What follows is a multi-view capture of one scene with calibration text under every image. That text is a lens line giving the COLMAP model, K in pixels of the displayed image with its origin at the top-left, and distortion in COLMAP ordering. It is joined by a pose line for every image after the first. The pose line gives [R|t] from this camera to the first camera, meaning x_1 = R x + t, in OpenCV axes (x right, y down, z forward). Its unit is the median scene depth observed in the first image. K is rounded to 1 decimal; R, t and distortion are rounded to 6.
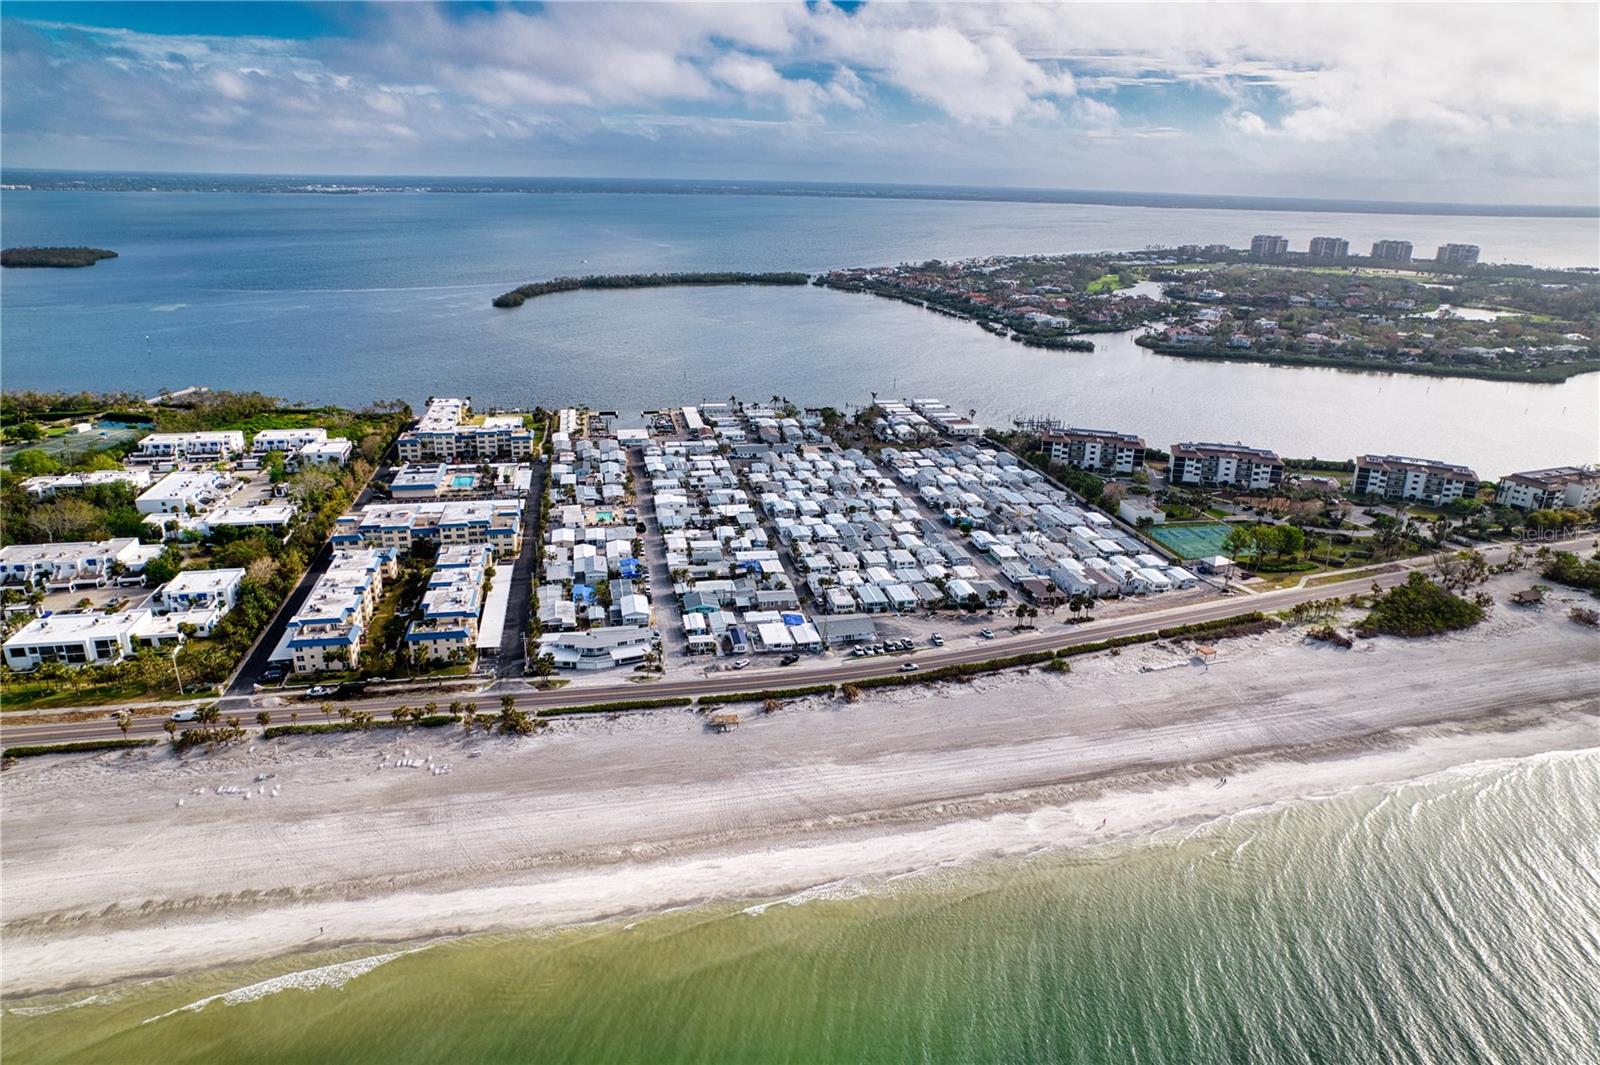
lens RADIAL K [[1041.0, 0, 795.6], [0, 1041.0, 534.9], [0, 0, 1]] dist [-0.080290, 0.076153]
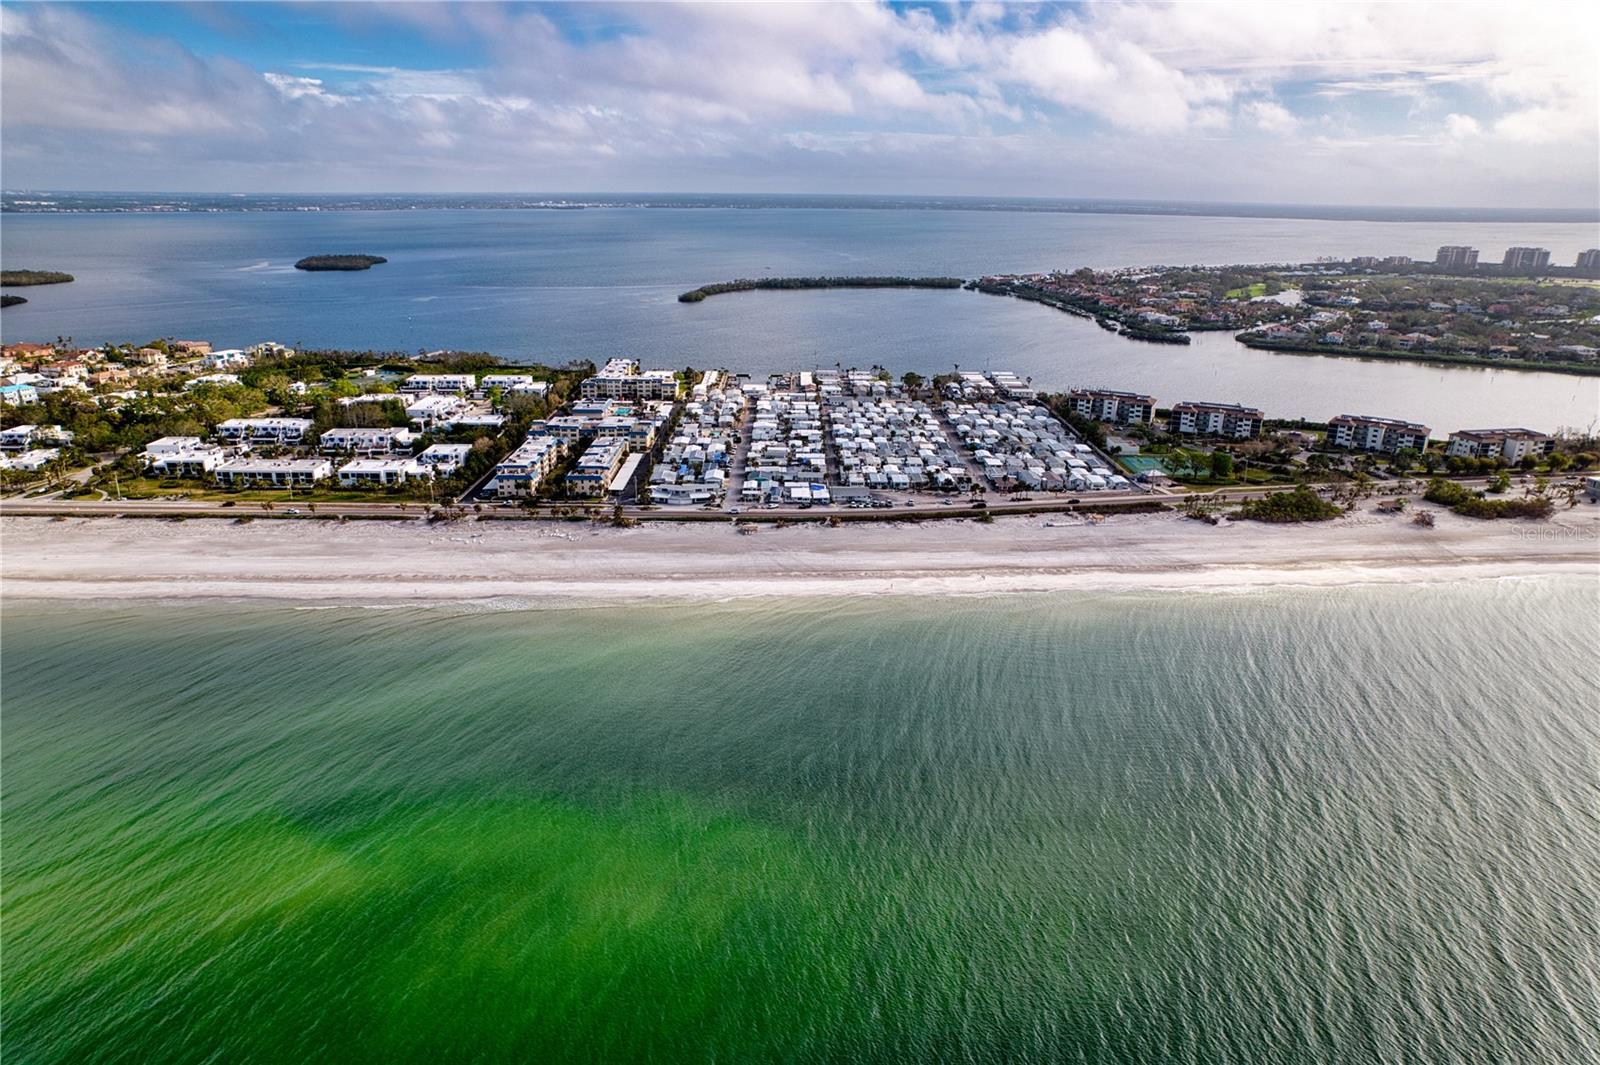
lens RADIAL K [[1041.0, 0, 795.6], [0, 1041.0, 534.9], [0, 0, 1]] dist [-0.080290, 0.076153]
pose [[0.981198, 0.050394, -0.186307, 0.173876], [-0.052983, 0.998555, -0.008937, 0.116061], [0.185588, 0.018640, 0.982451, -0.320128]]
